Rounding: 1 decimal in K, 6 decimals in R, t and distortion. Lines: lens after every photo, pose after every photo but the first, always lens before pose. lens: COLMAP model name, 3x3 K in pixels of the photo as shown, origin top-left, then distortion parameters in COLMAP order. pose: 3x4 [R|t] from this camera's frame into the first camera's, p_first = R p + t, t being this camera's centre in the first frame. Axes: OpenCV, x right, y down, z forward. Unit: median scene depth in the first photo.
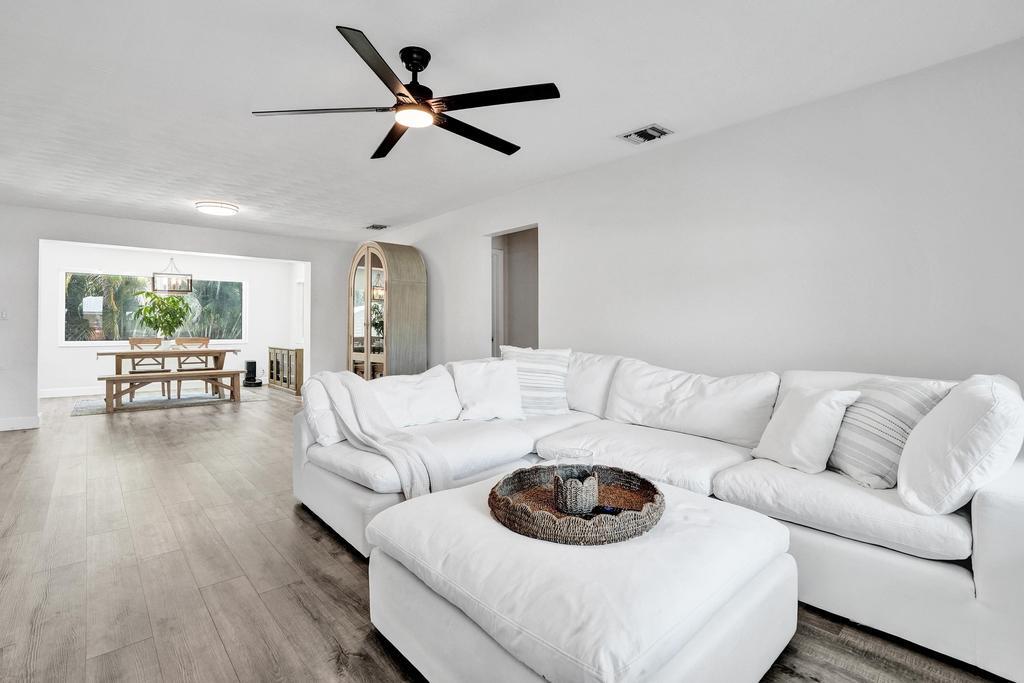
lens RADIAL K [[479.6, 0, 503.9], [0, 479.6, 335.8], [0, 0, 1]] dist [-0.058648, 0.021410]
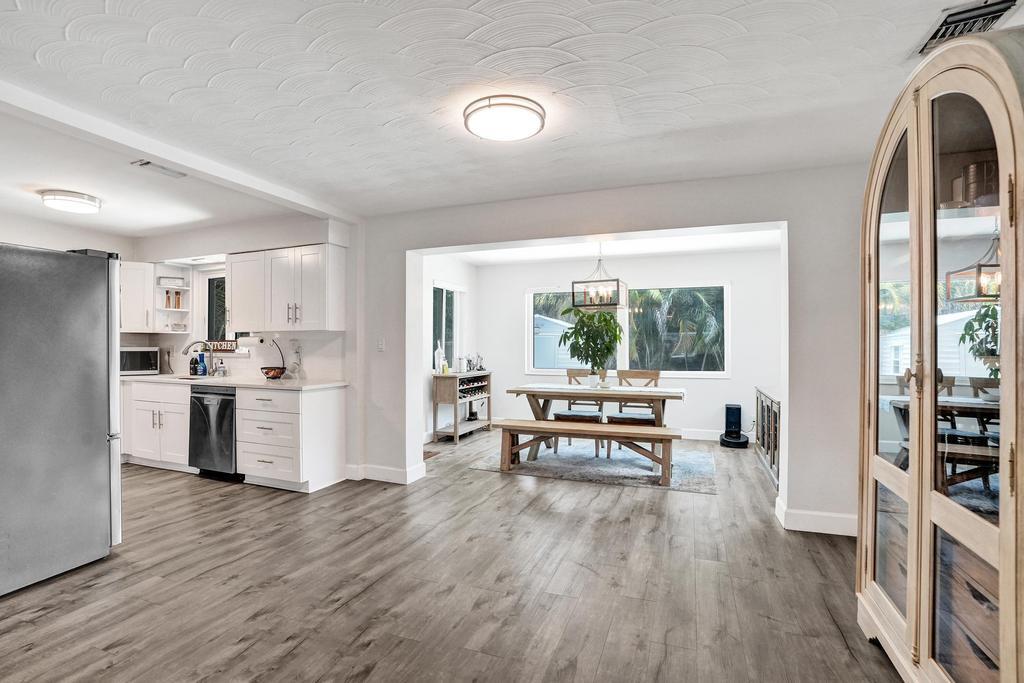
lens RADIAL K [[479.6, 0, 518.4], [0, 479.6, 340.9], [0, 0, 1]] dist [-0.058648, 0.021410]
pose [[0.477829, -0.010172, -0.878394, -0.123167], [-0.009889, 0.999807, -0.016957, -0.026874], [0.878397, 0.016789, 0.477636, 0.512782]]
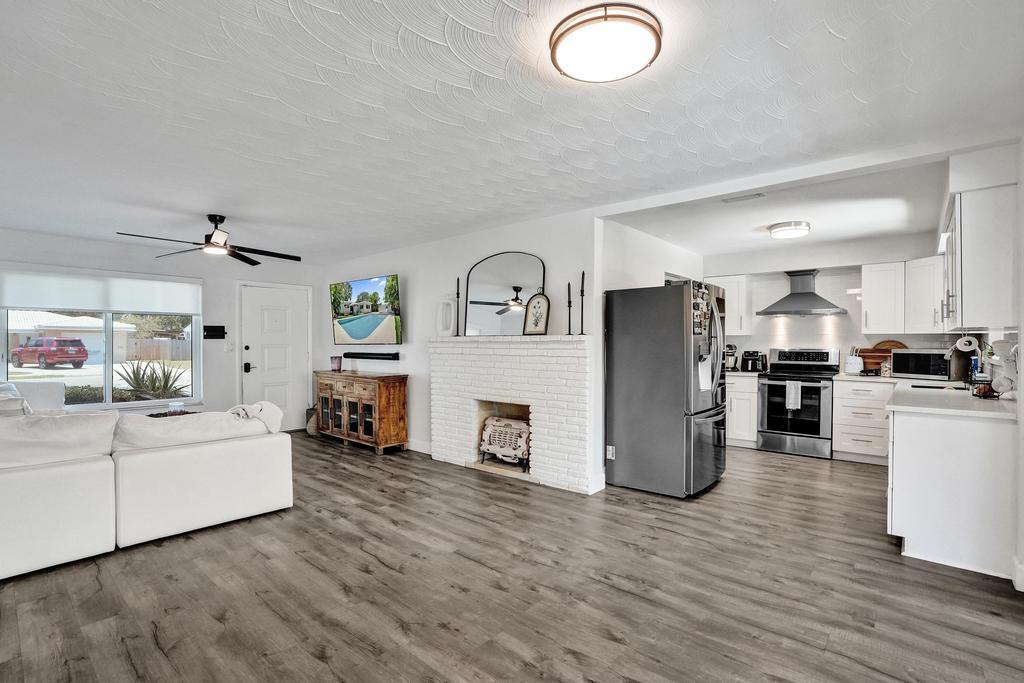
lens RADIAL K [[479.6, 0, 500.1], [0, 479.6, 344.7], [0, 0, 1]] dist [-0.058648, 0.021410]
pose [[-0.991847, -0.003859, -0.127372, -0.329729], [-0.006643, 0.999748, 0.021443, -0.039049], [0.127258, 0.022114, -0.991623, 0.888623]]
